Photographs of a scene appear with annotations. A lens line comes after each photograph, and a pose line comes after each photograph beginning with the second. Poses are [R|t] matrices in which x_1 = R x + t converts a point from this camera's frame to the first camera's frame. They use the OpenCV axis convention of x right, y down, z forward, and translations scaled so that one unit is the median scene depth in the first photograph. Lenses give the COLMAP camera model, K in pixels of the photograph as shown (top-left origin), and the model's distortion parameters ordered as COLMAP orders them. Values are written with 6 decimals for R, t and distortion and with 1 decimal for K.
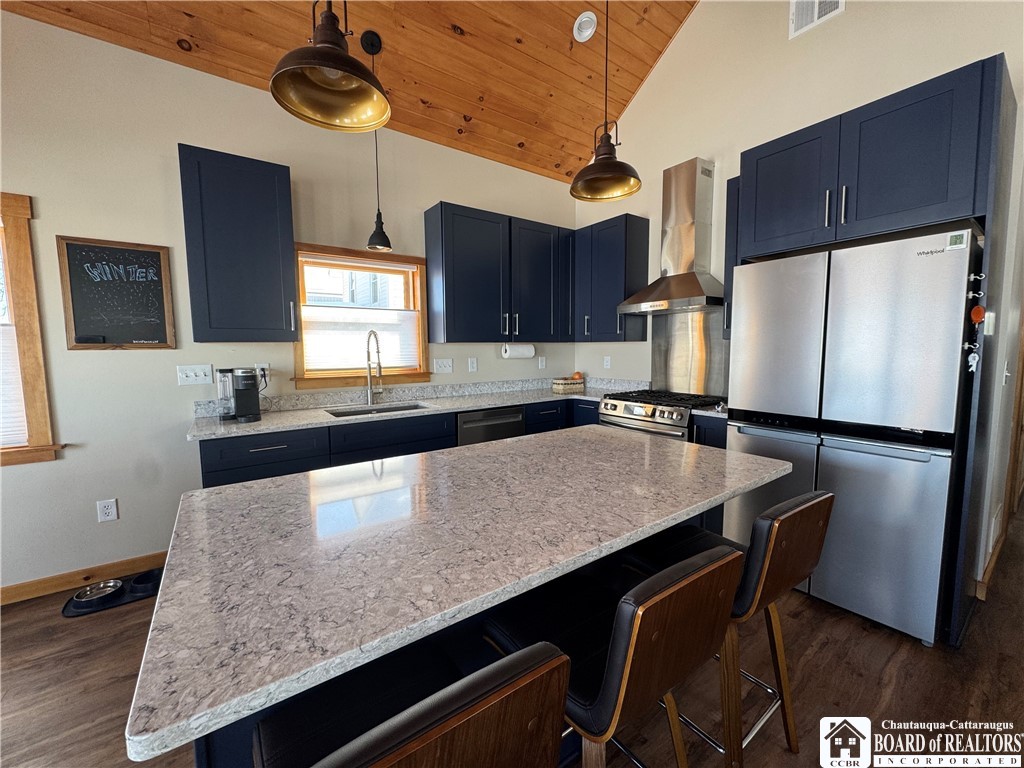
lens RADIAL K [[407.9, 0, 511.1], [0, 407.9, 383.7], [0, 0, 1]] dist [-0.002109, 0.000111]
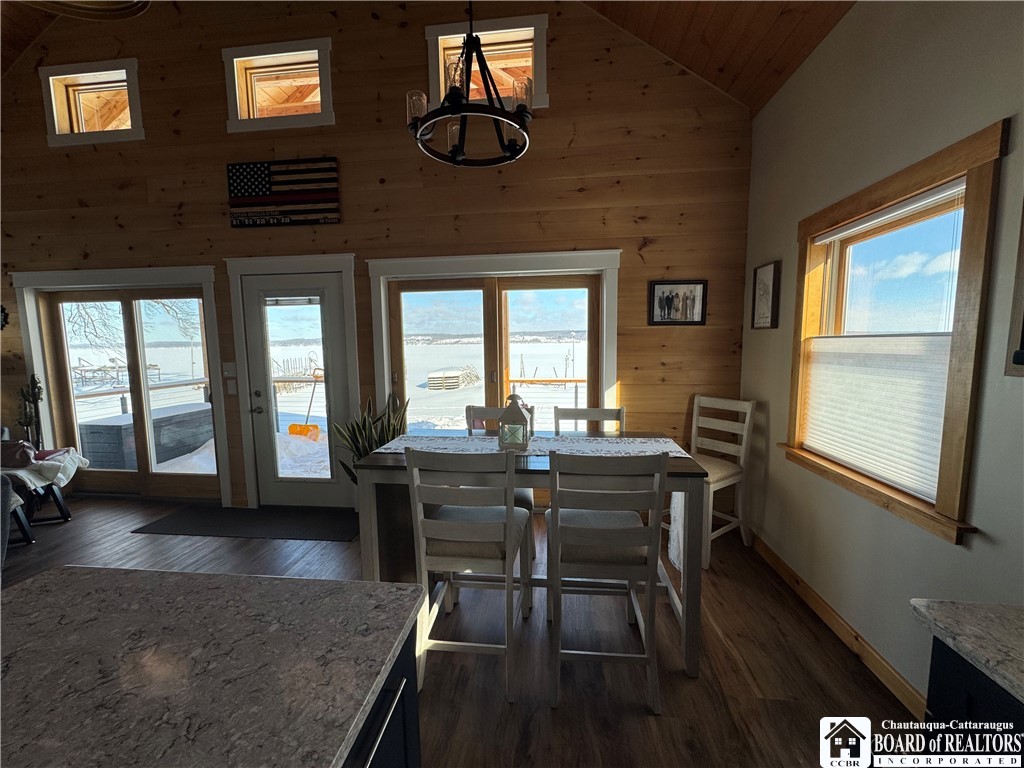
lens RADIAL K [[407.9, 0, 513.2], [0, 407.9, 382.8], [0, 0, 1]] dist [-0.002109, 0.000111]
pose [[-0.666519, 0.088288, -0.740242, -0.189739], [-0.046407, 0.986123, 0.159399, -0.119750], [0.744043, 0.140595, -0.653172, 0.789130]]
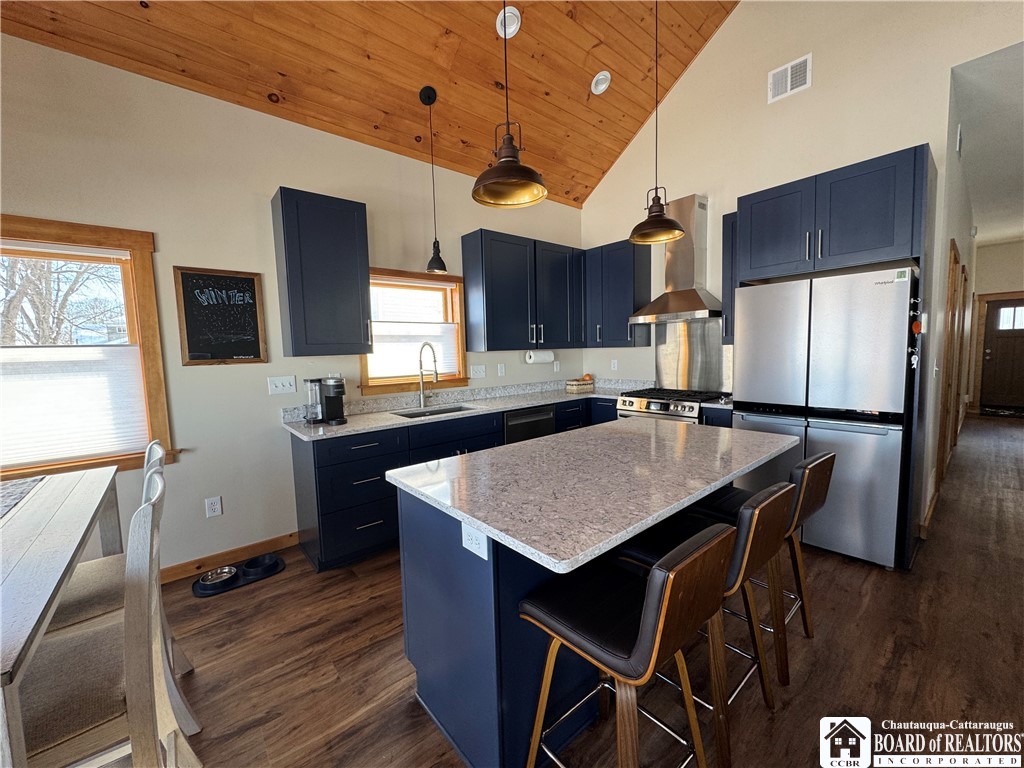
lens RADIAL K [[407.9, 0, 510.8], [0, 407.9, 383.7], [0, 0, 1]] dist [-0.002109, 0.000111]
pose [[0.996451, -0.025260, 0.080292, -0.245186], [0.025658, 0.999663, -0.003926, -0.004794], [-0.080166, 0.005972, 0.996764, -0.191758]]
